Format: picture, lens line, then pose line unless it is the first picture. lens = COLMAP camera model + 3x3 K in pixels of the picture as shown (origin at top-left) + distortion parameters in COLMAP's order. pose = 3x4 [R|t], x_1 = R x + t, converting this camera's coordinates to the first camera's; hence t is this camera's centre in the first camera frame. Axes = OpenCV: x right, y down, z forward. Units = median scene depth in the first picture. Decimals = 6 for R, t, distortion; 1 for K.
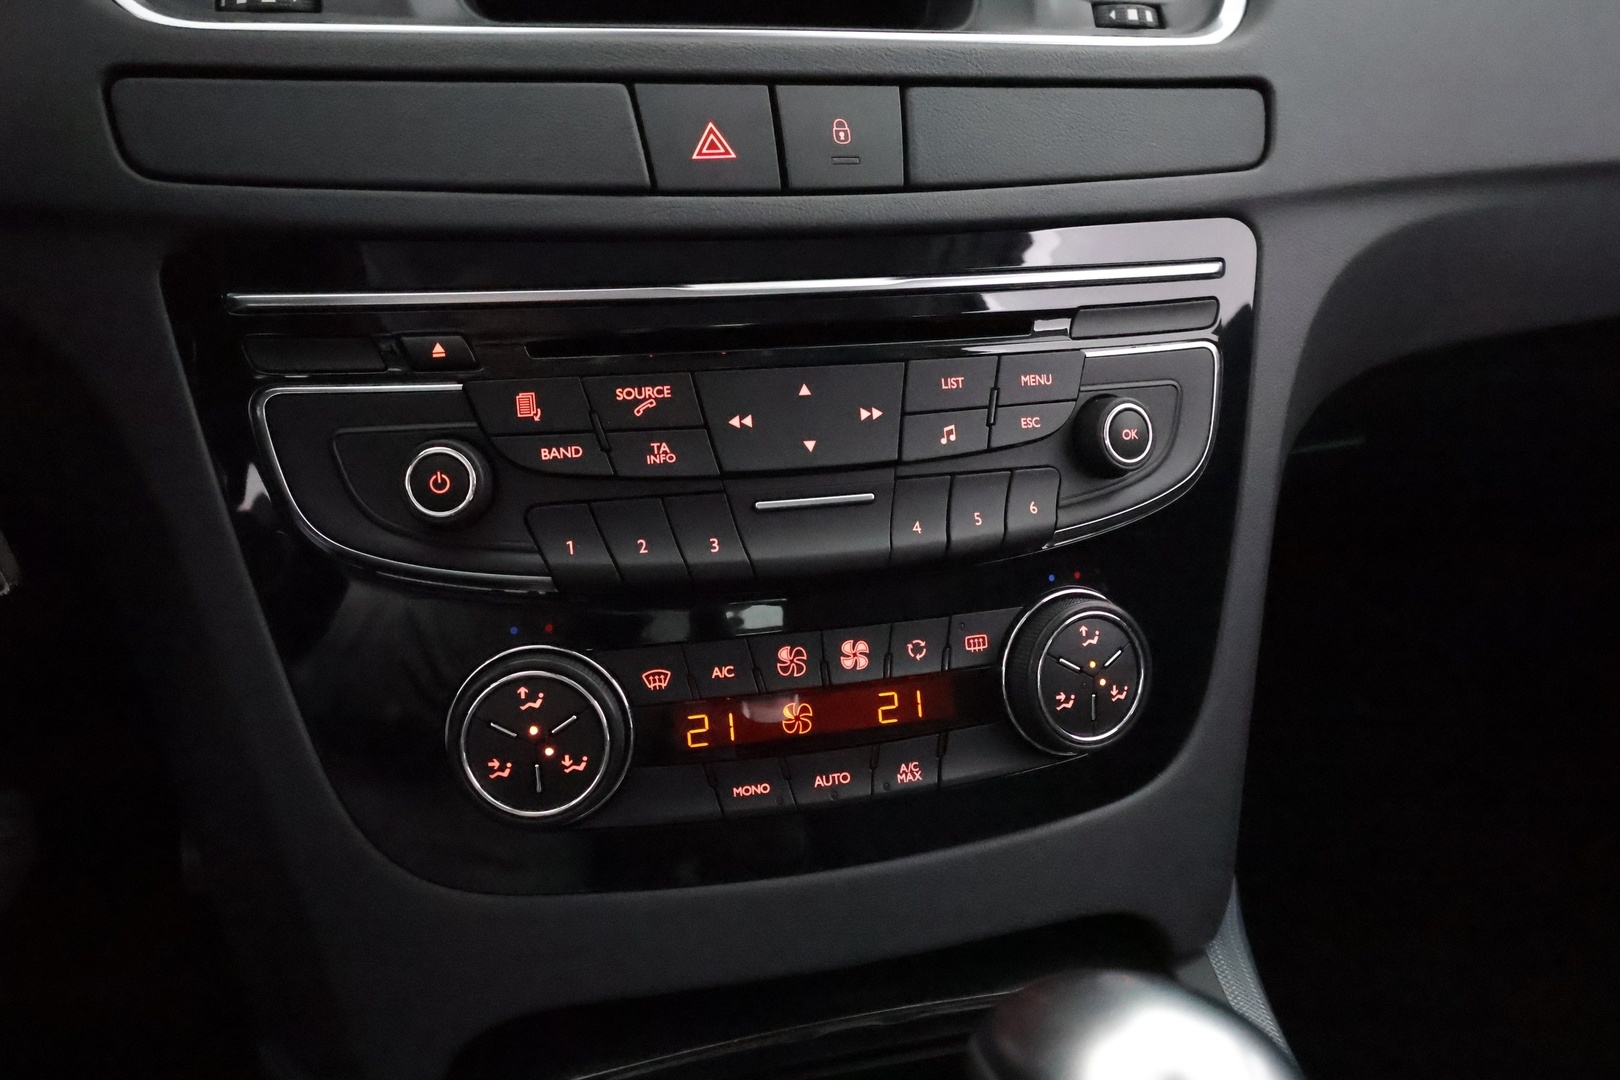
lens RADIAL K [[1288.9, 0, 814.3], [0, 1288.9, 536.3], [0, 0, 1]] dist [0.008787, -0.010677]
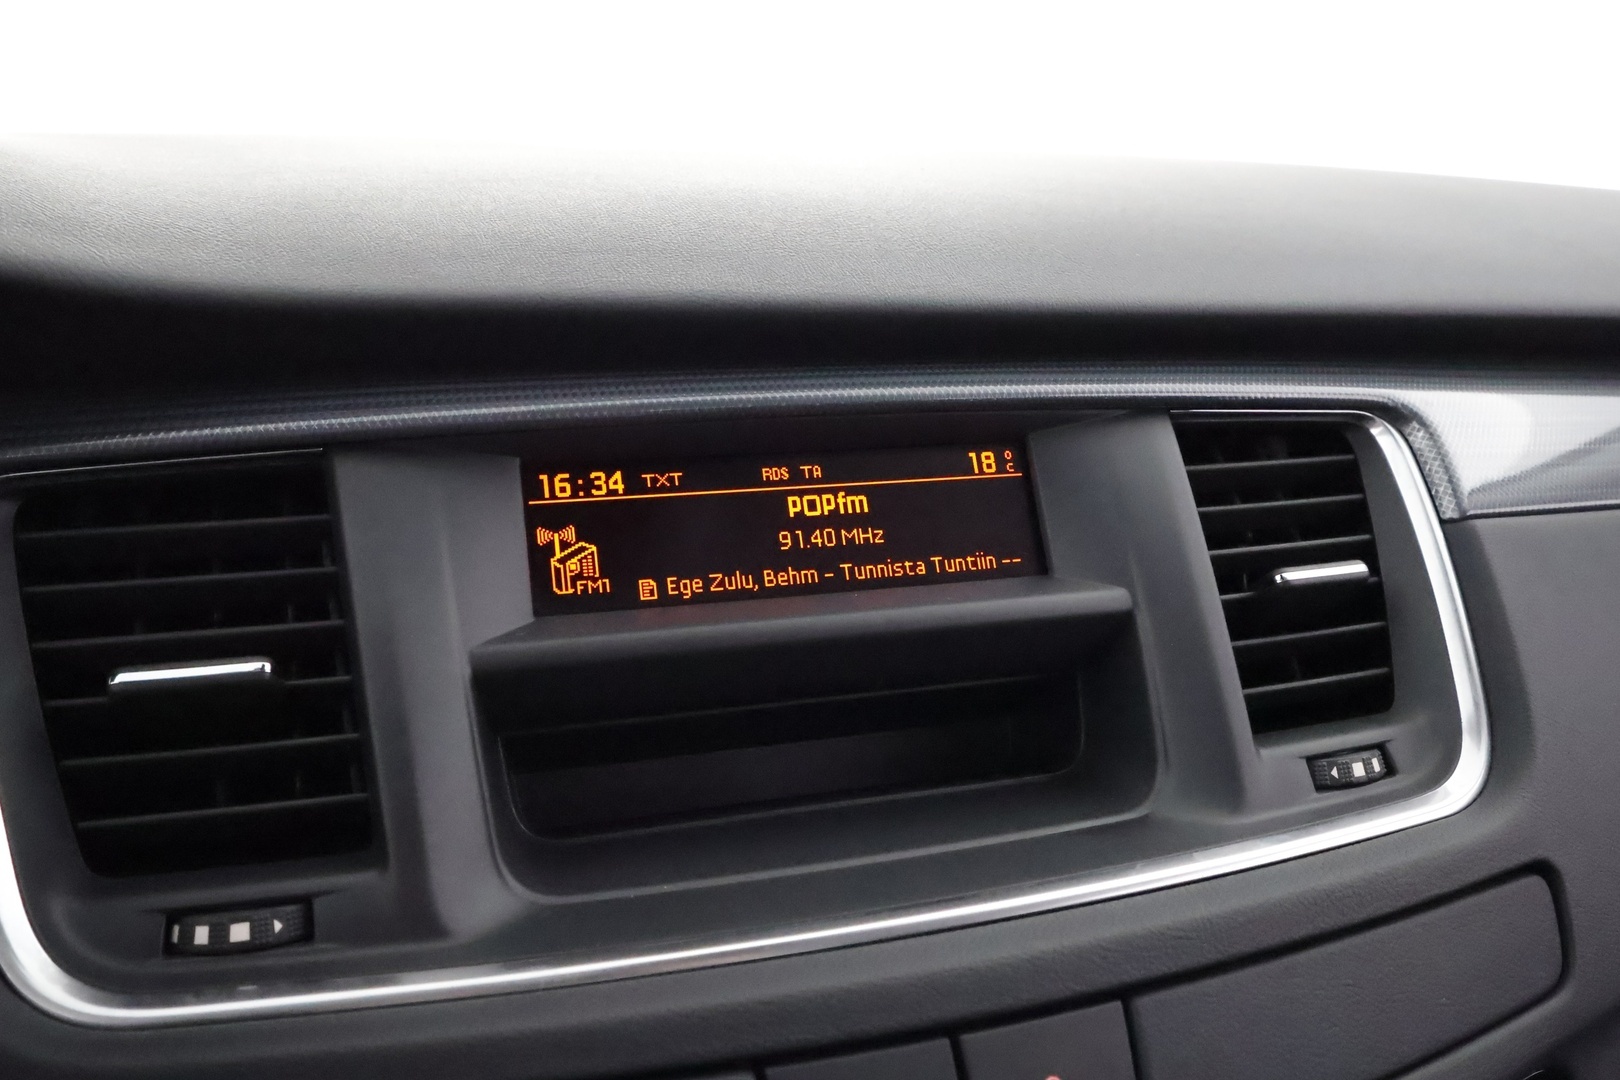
lens RADIAL K [[1288.9, 0, 809.7], [0, 1288.9, 537.5], [0, 0, 1]] dist [0.008787, -0.010677]
pose [[0.999016, -0.036299, 0.025477, -0.124416], [0.040819, 0.977214, -0.208295, -0.488127], [-0.017336, 0.209130, 0.977734, 0.265044]]
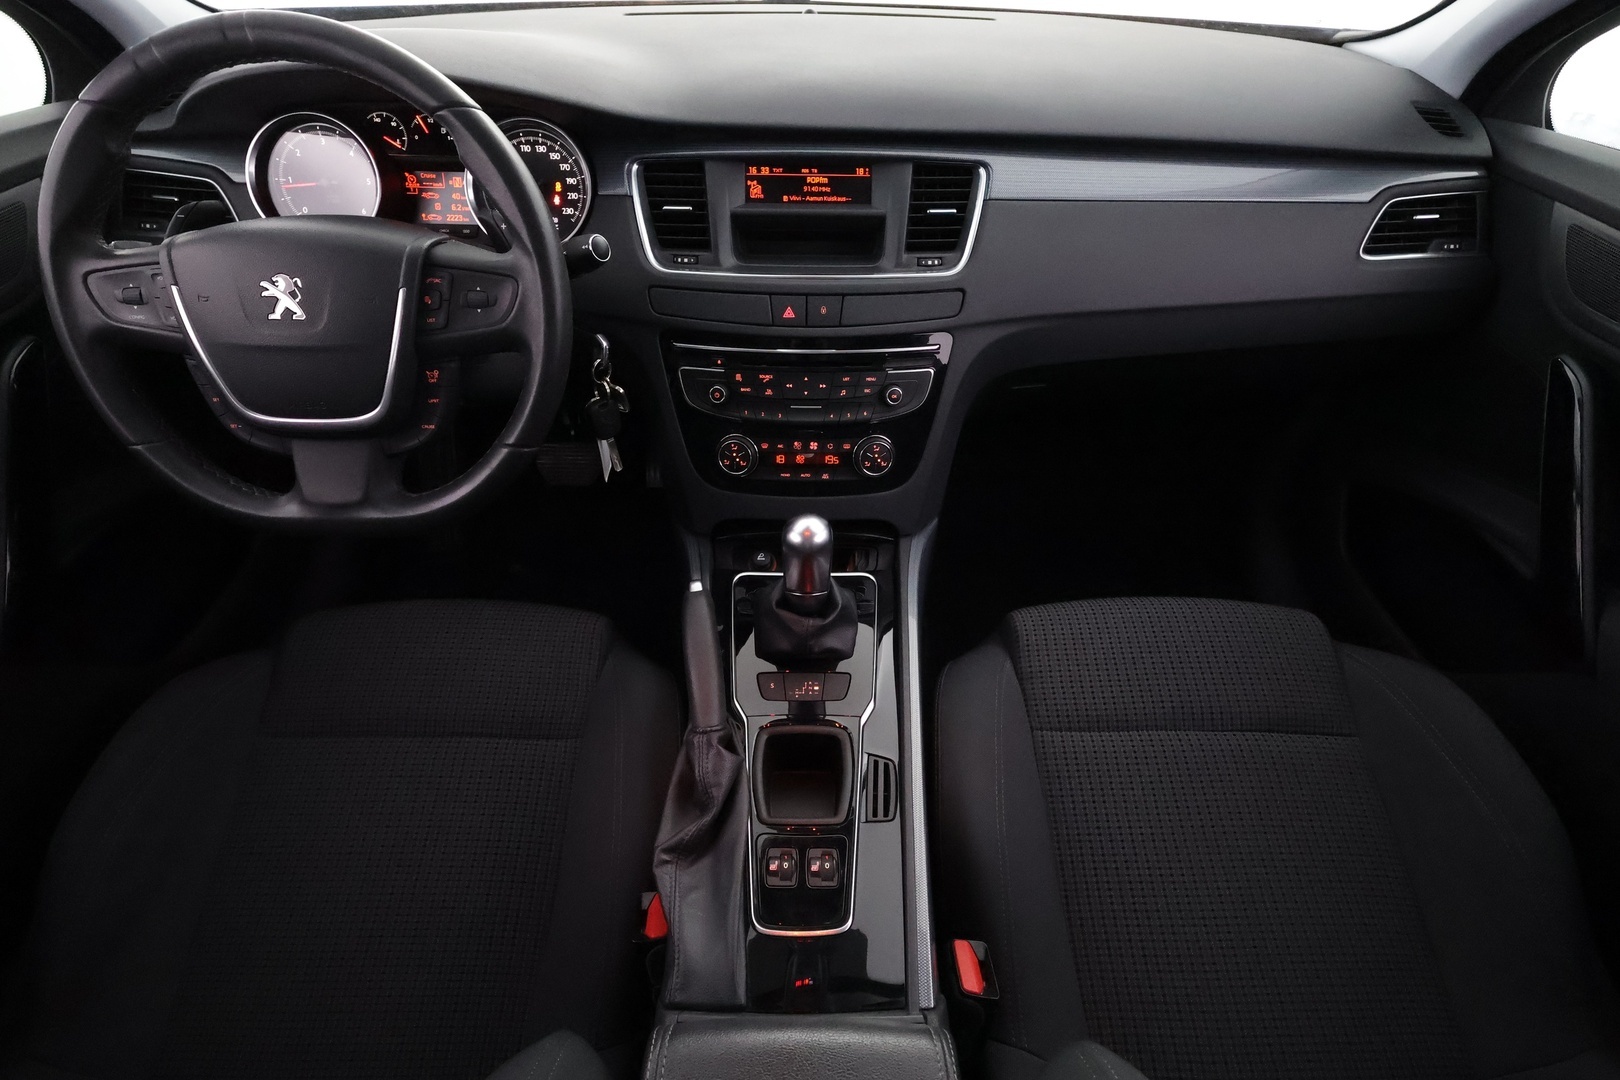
lens RADIAL K [[803.0, 0, 815.5], [0, 803.0, 549.9], [0, 0, 1]] dist [0.004243, -0.000014]
pose [[0.967176, 0.156047, -0.200551, 0.610785], [-0.094287, 0.953272, 0.287025, -0.329354], [0.235969, -0.258694, 0.936694, -1.483340]]
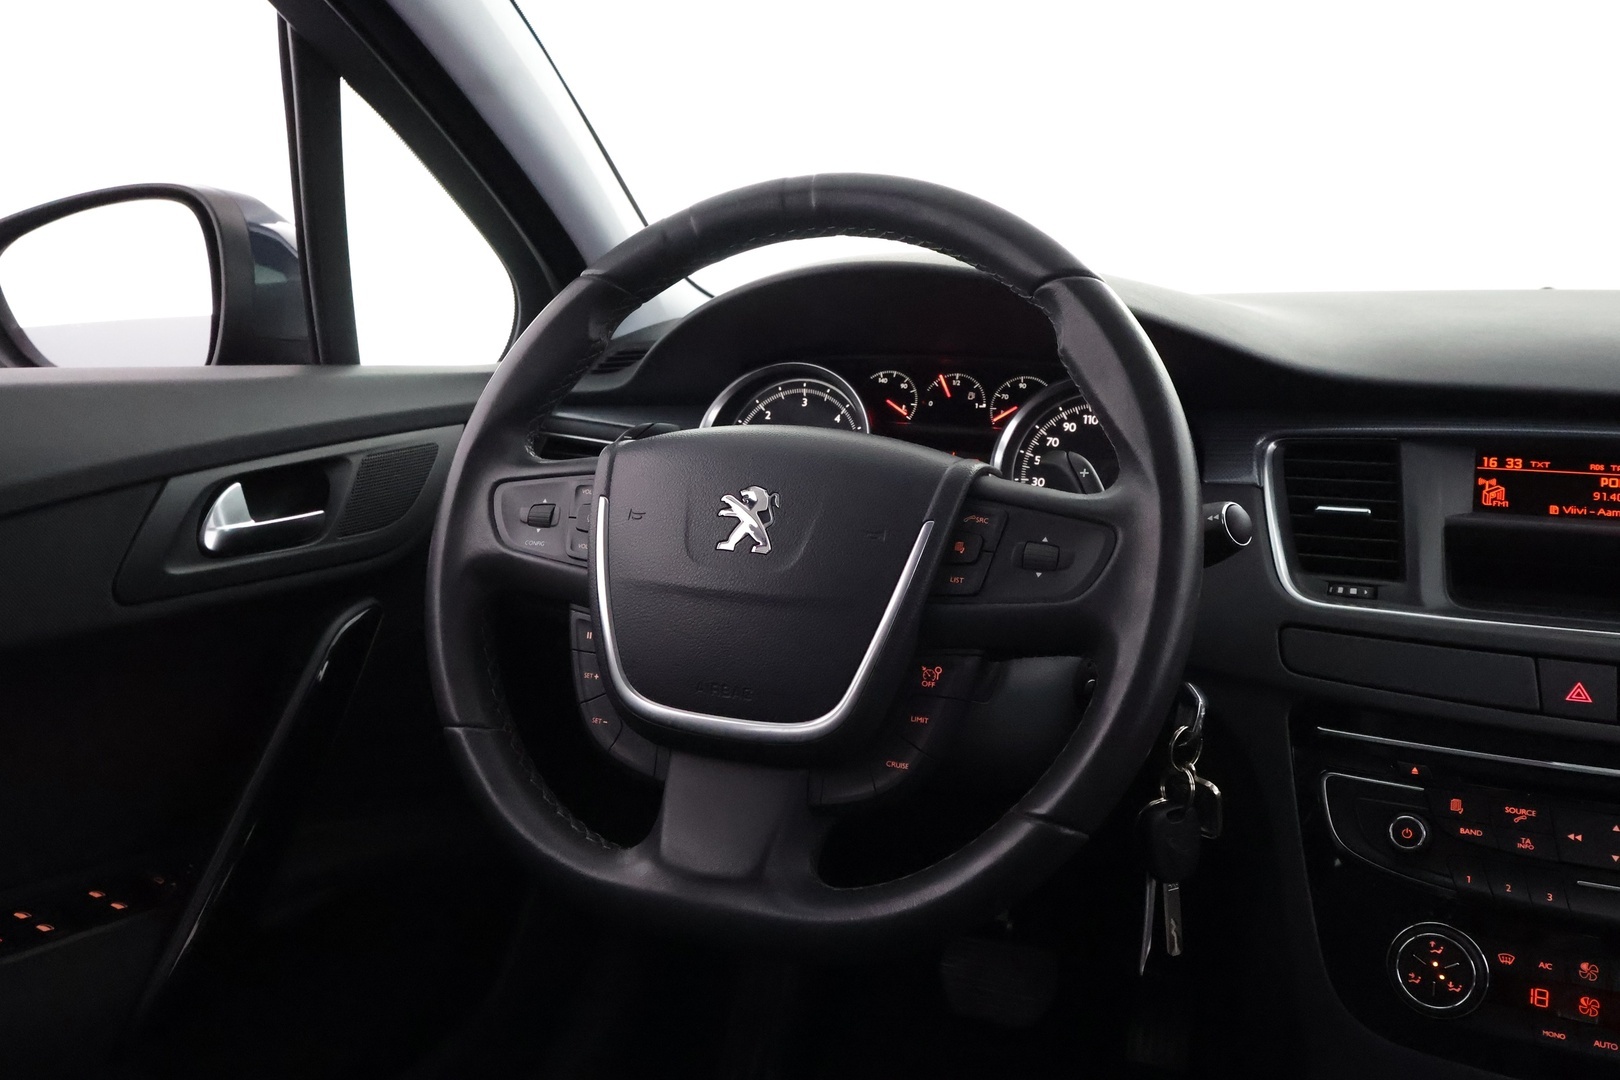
lens RADIAL K [[1288.9, 0, 808.8], [0, 1288.9, 541.7], [0, 0, 1]] dist [0.008787, -0.010677]
pose [[0.790197, 0.094424, -0.605535, 0.166208], [-0.236366, 0.958571, -0.158972, 0.065935], [0.565438, 0.268747, 0.779779, -1.281017]]
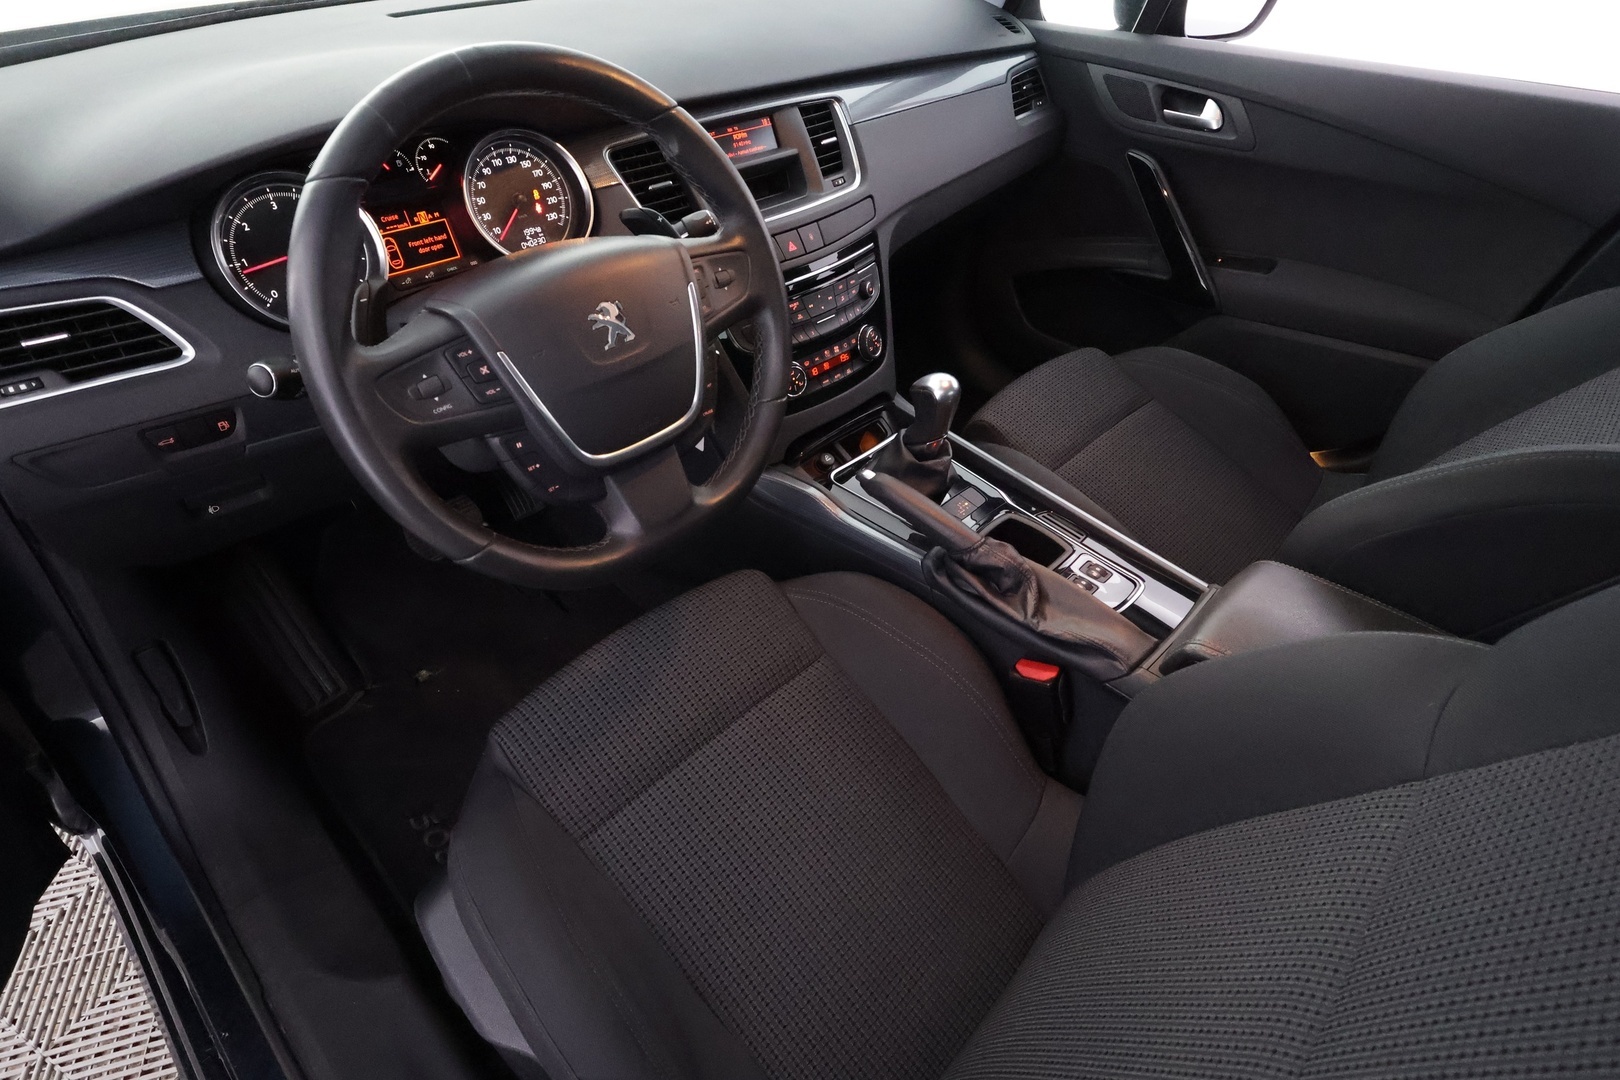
lens RADIAL K [[800.3, 0, 811.8], [0, 800.3, 545.5], [0, 0, 1]] dist [-0.004870, -0.000423]
pose [[0.863423, -0.336895, 0.375503, -1.472349], [0.206060, 0.914930, 0.347048, -0.306014], [-0.460478, -0.222273, 0.859392, -1.760158]]
